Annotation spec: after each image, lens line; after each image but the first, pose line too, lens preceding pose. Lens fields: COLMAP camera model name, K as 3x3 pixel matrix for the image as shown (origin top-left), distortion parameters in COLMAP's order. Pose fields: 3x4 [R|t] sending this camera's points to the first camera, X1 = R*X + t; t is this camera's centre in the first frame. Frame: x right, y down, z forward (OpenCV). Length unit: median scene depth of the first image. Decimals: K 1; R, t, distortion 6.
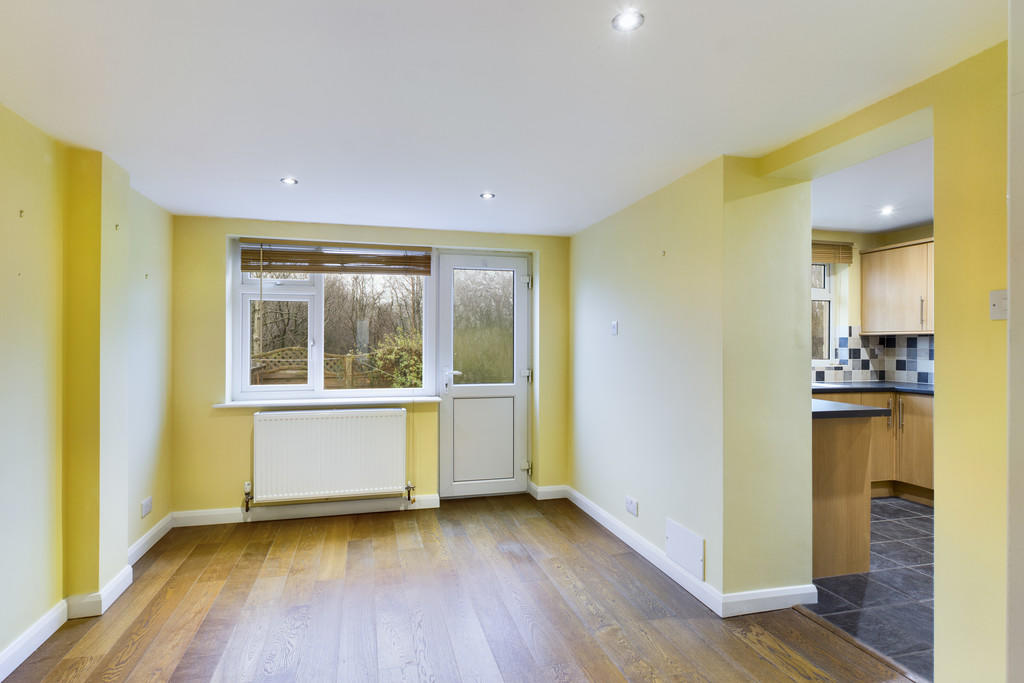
lens RADIAL K [[550.3, 0, 516.4], [0, 550.3, 341.1], [0, 0, 1]] dist [-0.003892, 0.002552]
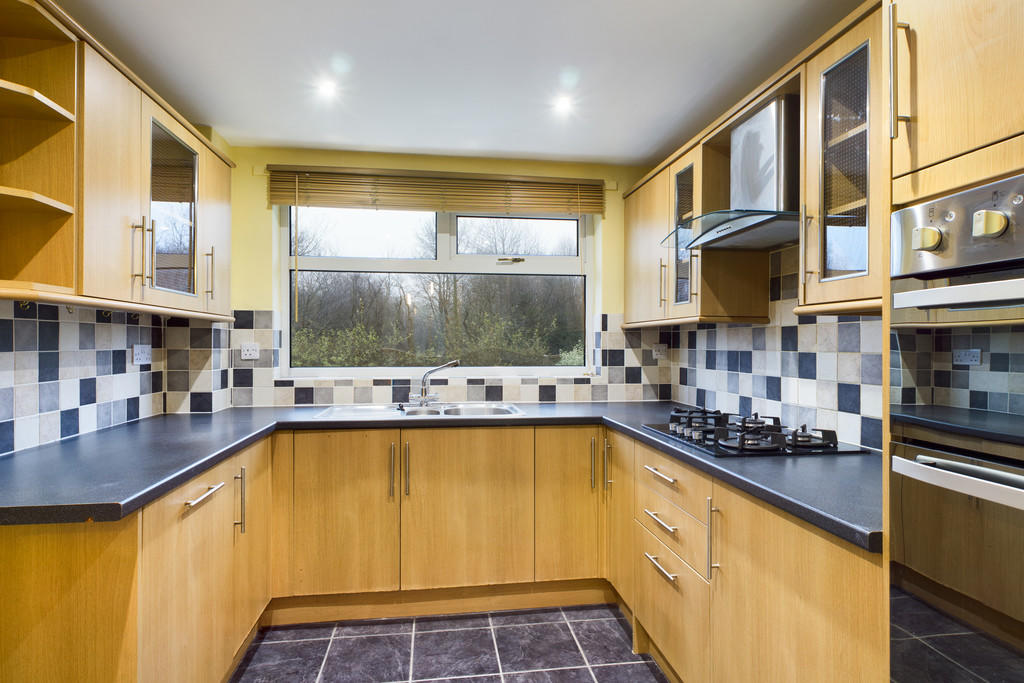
lens RADIAL K [[550.3, 0, 510.6], [0, 550.3, 340.2], [0, 0, 1]] dist [-0.003892, 0.002552]
pose [[0.992177, -0.005891, -0.124703, 0.579545], [0.005402, 0.999976, -0.004265, 0.004994], [0.124726, 0.003558, 0.992185, 0.363604]]
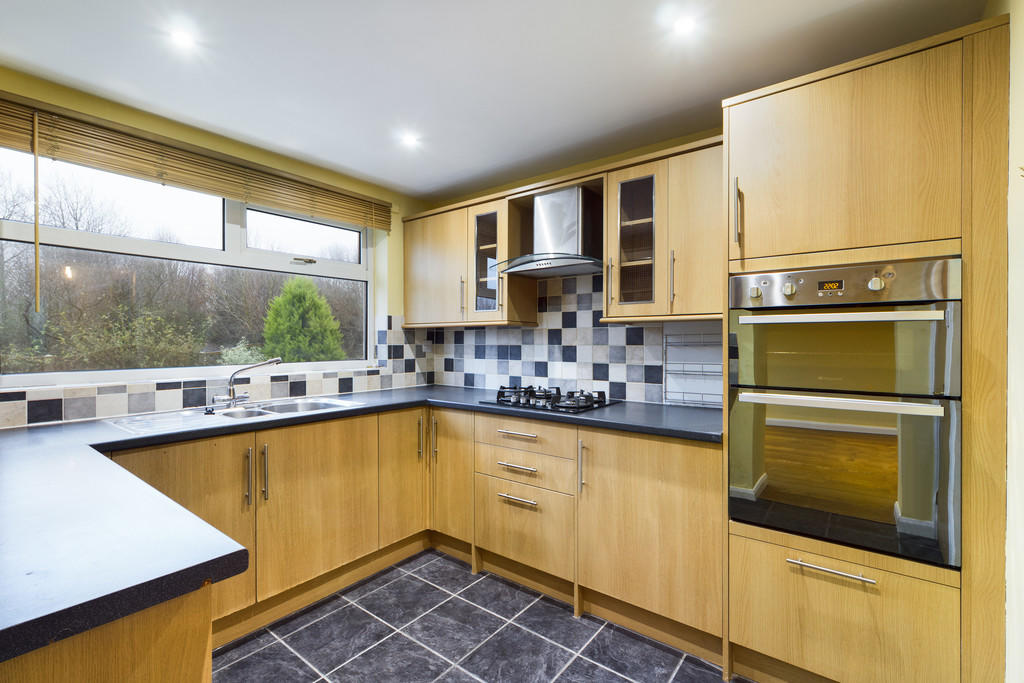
lens RADIAL K [[456.0, 0, 514.5], [0, 456.0, 339.3], [0, 0, 1]] dist [0.004776, -0.000442]
pose [[0.798537, -0.006091, 0.601915, 0.368676], [0.003996, 0.999980, 0.004818, 0.003142], [-0.601933, -0.001442, 0.798545, 0.400842]]
